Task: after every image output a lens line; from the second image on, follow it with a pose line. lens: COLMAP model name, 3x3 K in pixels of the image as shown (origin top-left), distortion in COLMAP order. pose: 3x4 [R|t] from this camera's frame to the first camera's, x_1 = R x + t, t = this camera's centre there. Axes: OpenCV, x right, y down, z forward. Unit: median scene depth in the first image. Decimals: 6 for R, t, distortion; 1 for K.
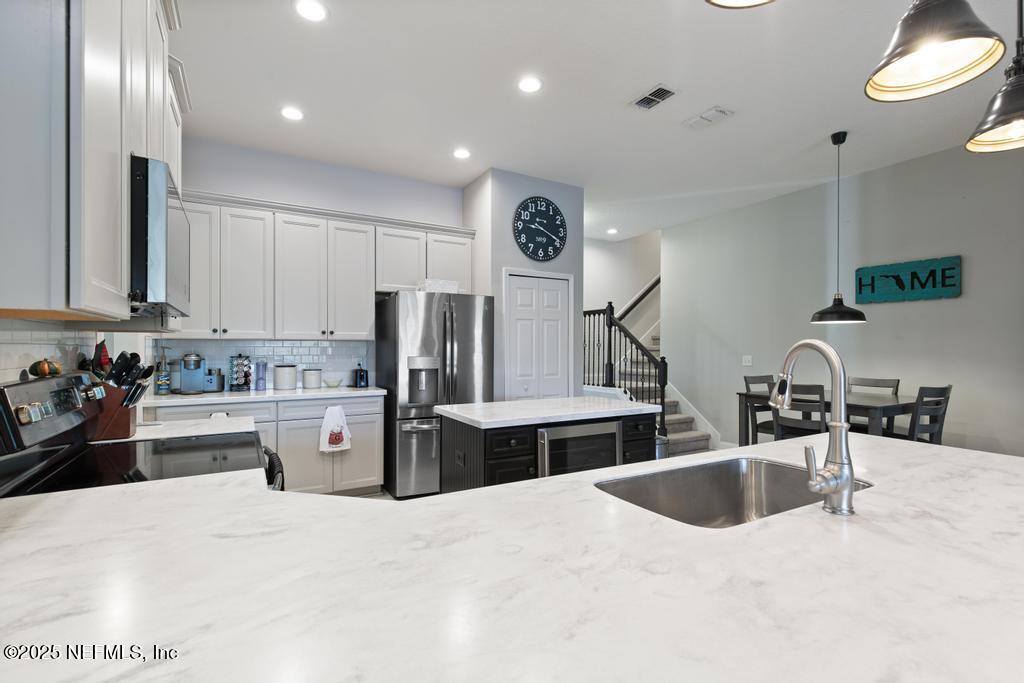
lens RADIAL K [[473.9, 0, 505.1], [0, 473.9, 350.7], [0, 0, 1]] dist [-0.001355, -0.000591]
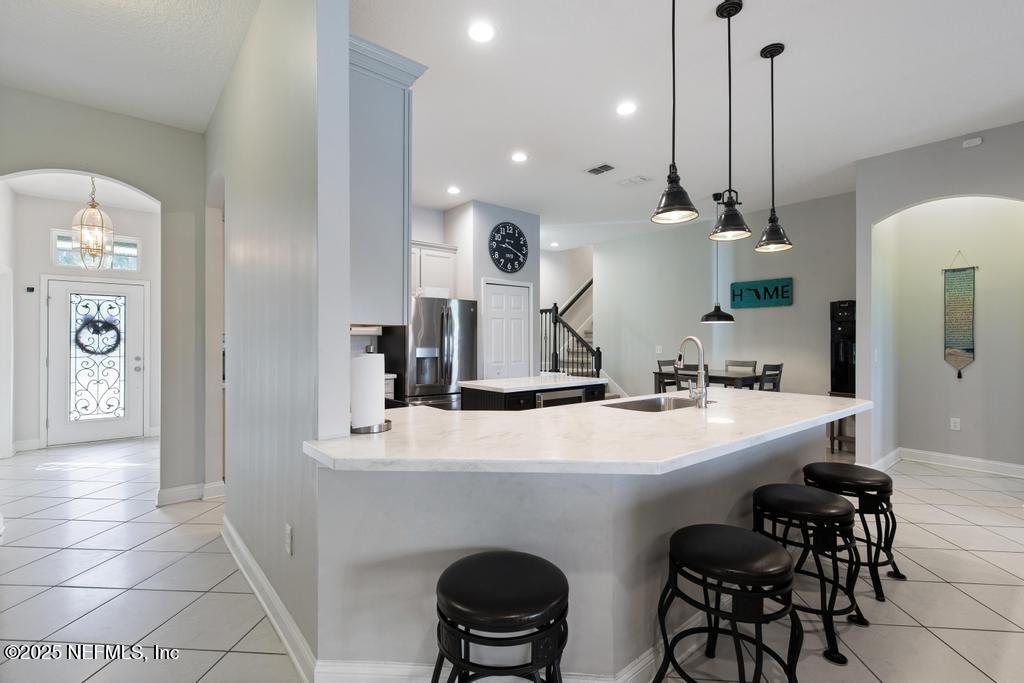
lens RADIAL K [[476.7, 0, 516.1], [0, 476.7, 341.4], [0, 0, 1]] dist [0.005084, 0.000203]
pose [[0.982255, -0.004934, 0.187487, -0.151908], [0.005707, 0.999977, -0.003585, 0.000841], [-0.187465, 0.004592, 0.982260, -0.271932]]
